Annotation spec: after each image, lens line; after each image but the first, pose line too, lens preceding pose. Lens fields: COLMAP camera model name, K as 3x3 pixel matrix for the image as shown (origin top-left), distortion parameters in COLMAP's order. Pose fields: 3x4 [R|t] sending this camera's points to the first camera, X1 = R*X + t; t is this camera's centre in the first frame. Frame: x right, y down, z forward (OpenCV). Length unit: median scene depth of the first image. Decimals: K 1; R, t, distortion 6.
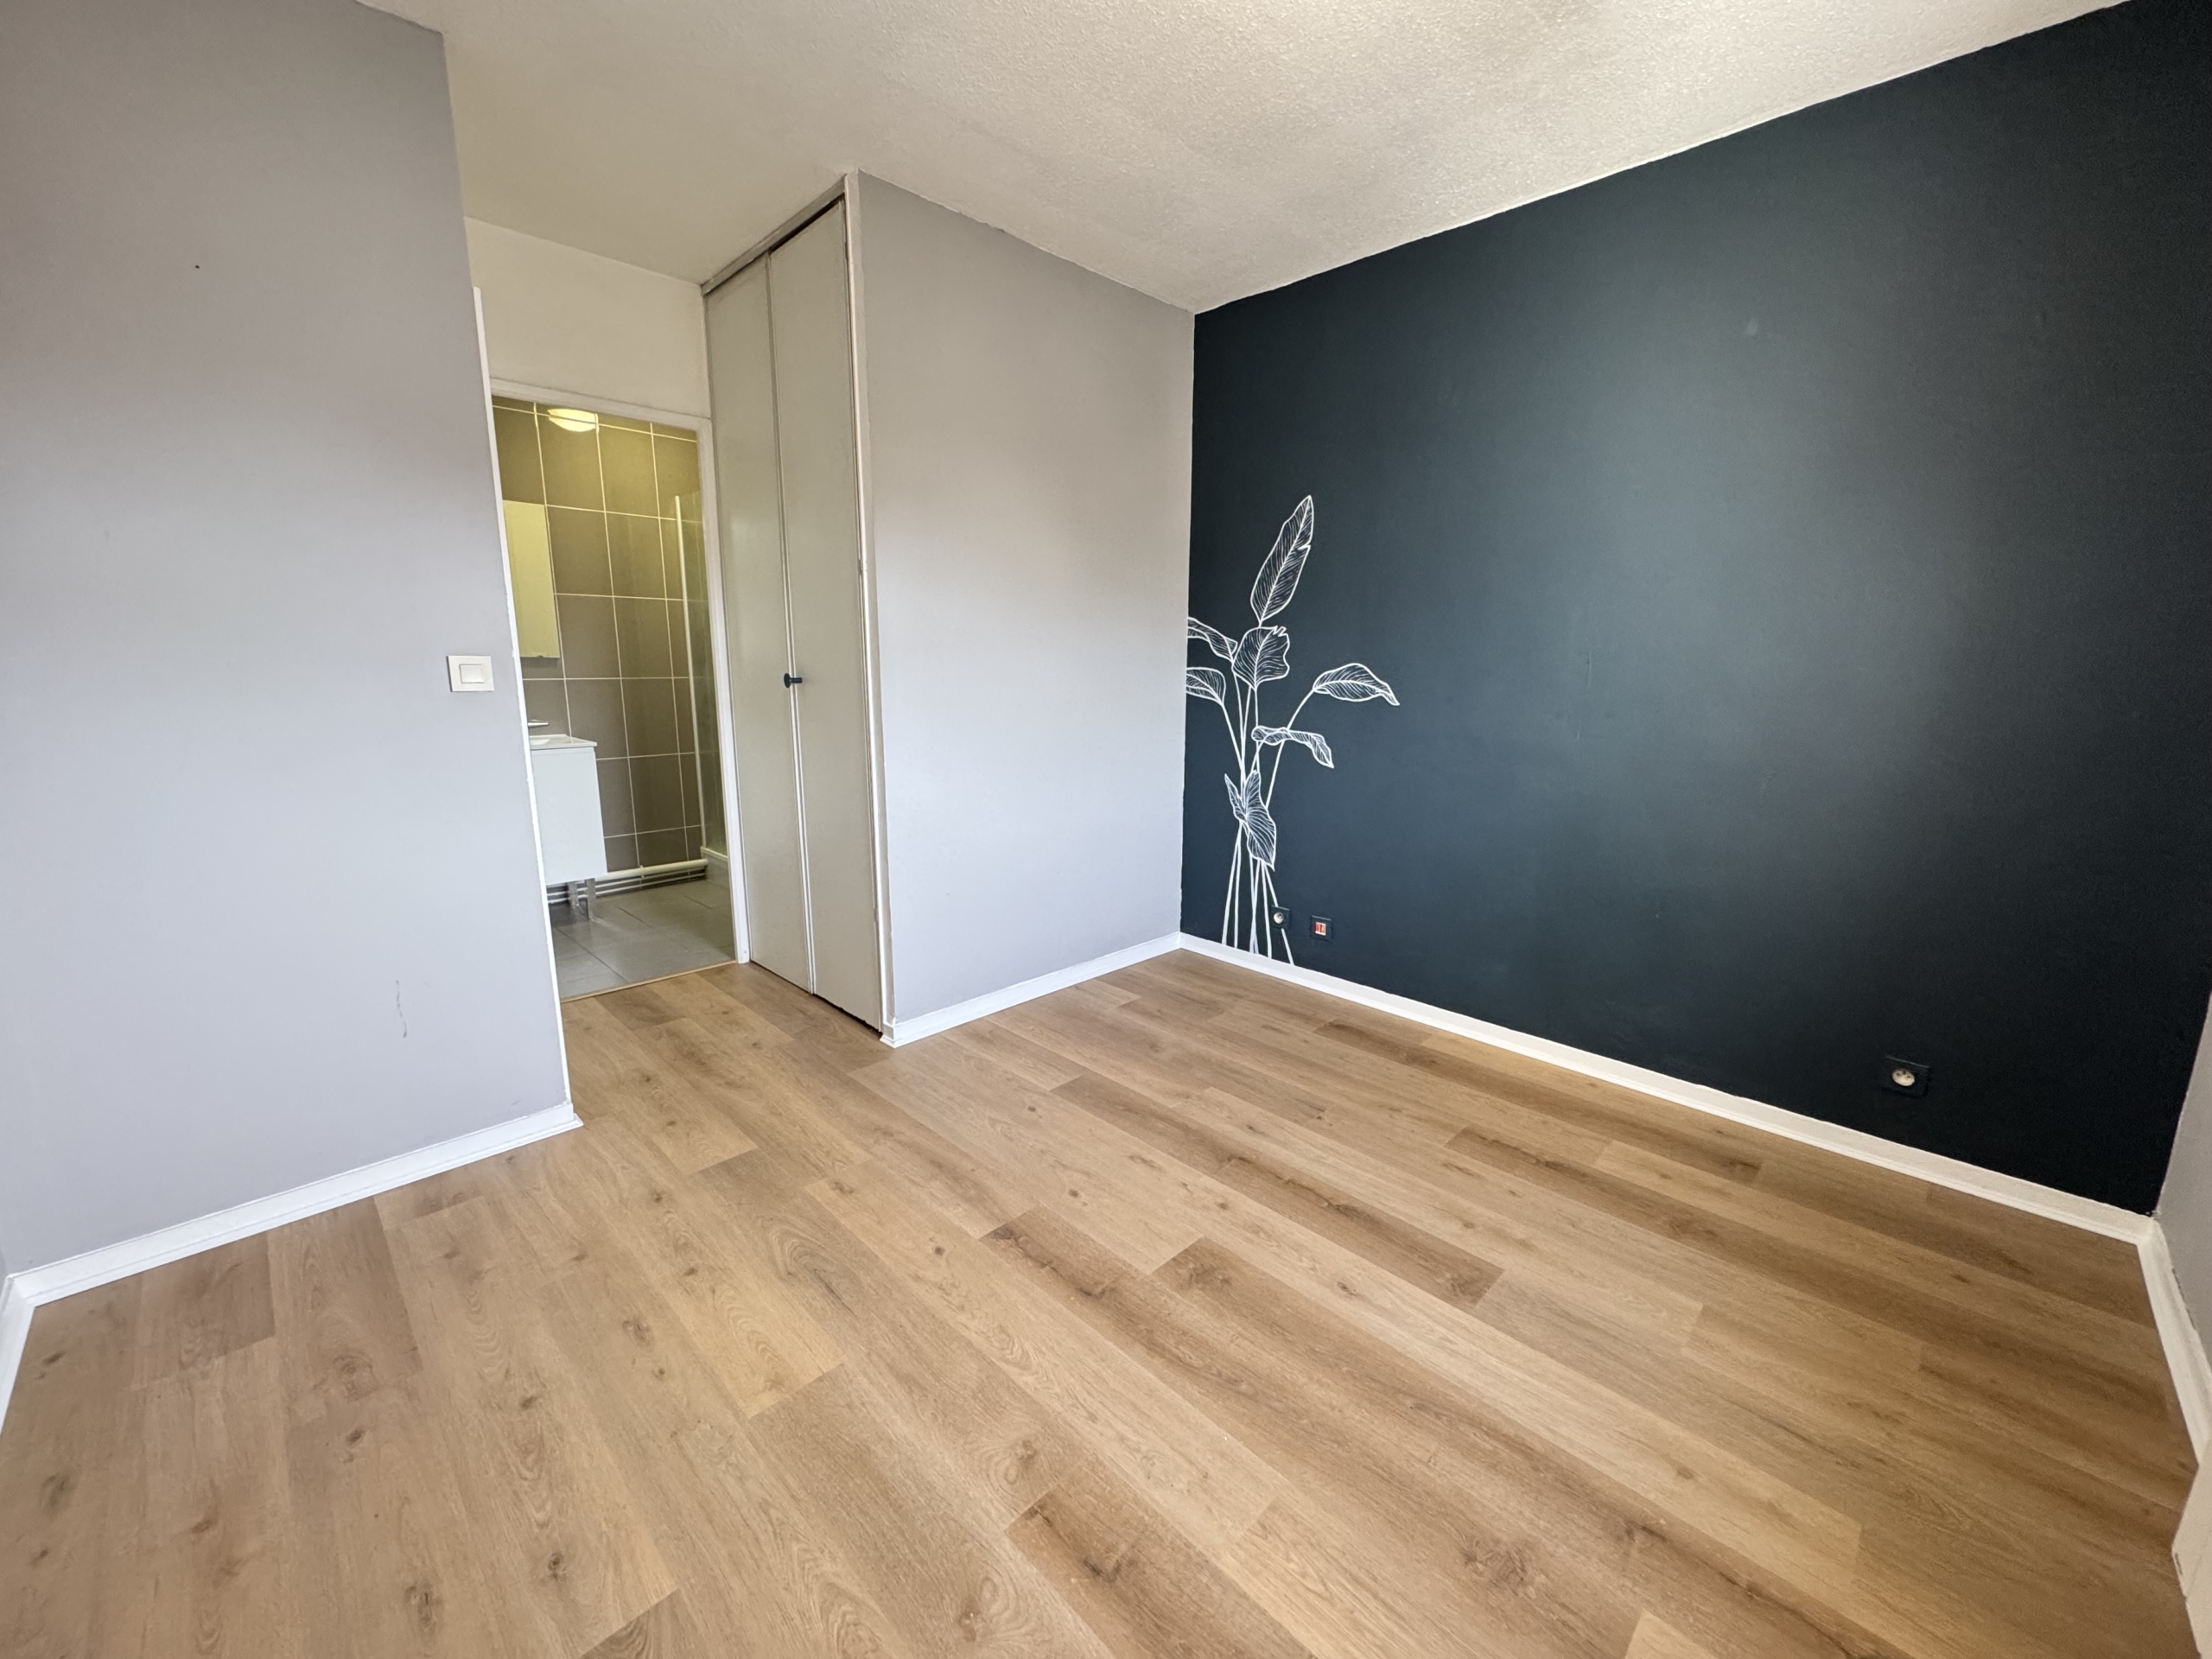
lens RADIAL K [[874.8, 0, 1108.1], [0, 874.8, 833.9], [0, 0, 1]] dist [0.000586, -0.000311]
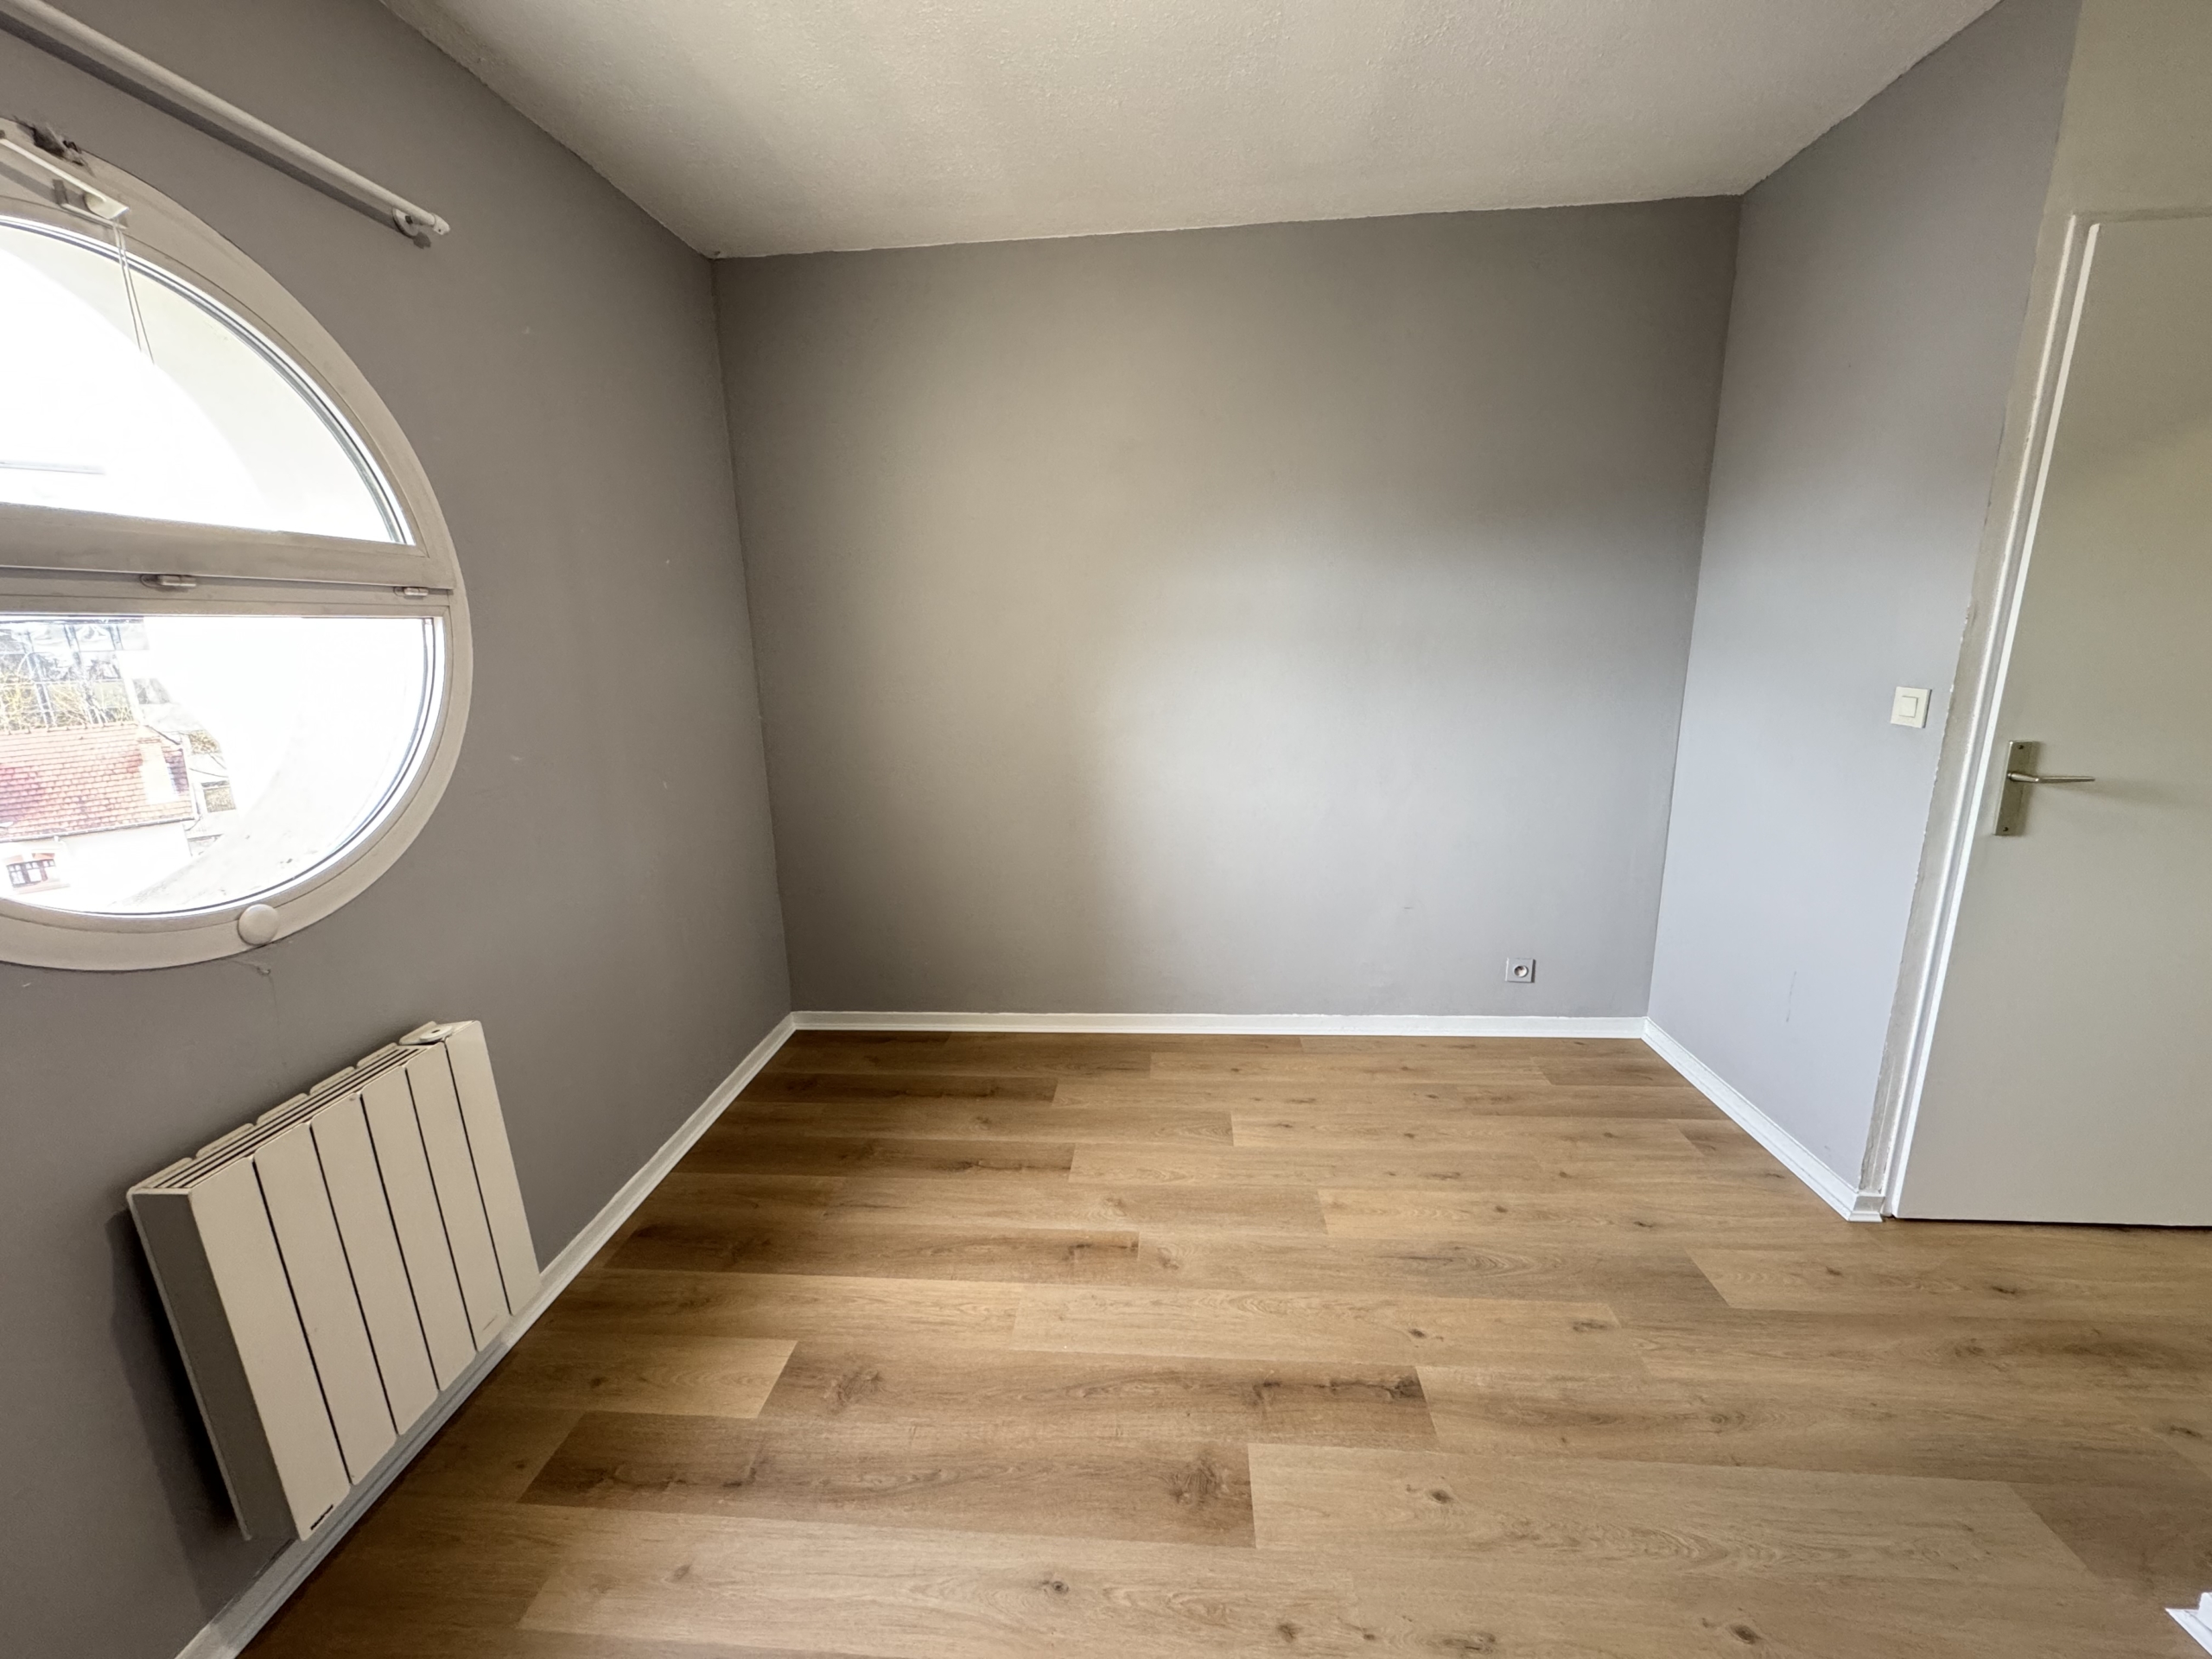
lens RADIAL K [[874.8, 0, 1107.3], [0, 874.8, 832.0], [0, 0, 1]] dist [0.000586, -0.000311]
pose [[-0.760102, 0.161124, -0.629511, 0.606874], [-0.108570, 0.923663, 0.367505, -0.359325], [0.640670, 0.347687, -0.684585, 1.316824]]
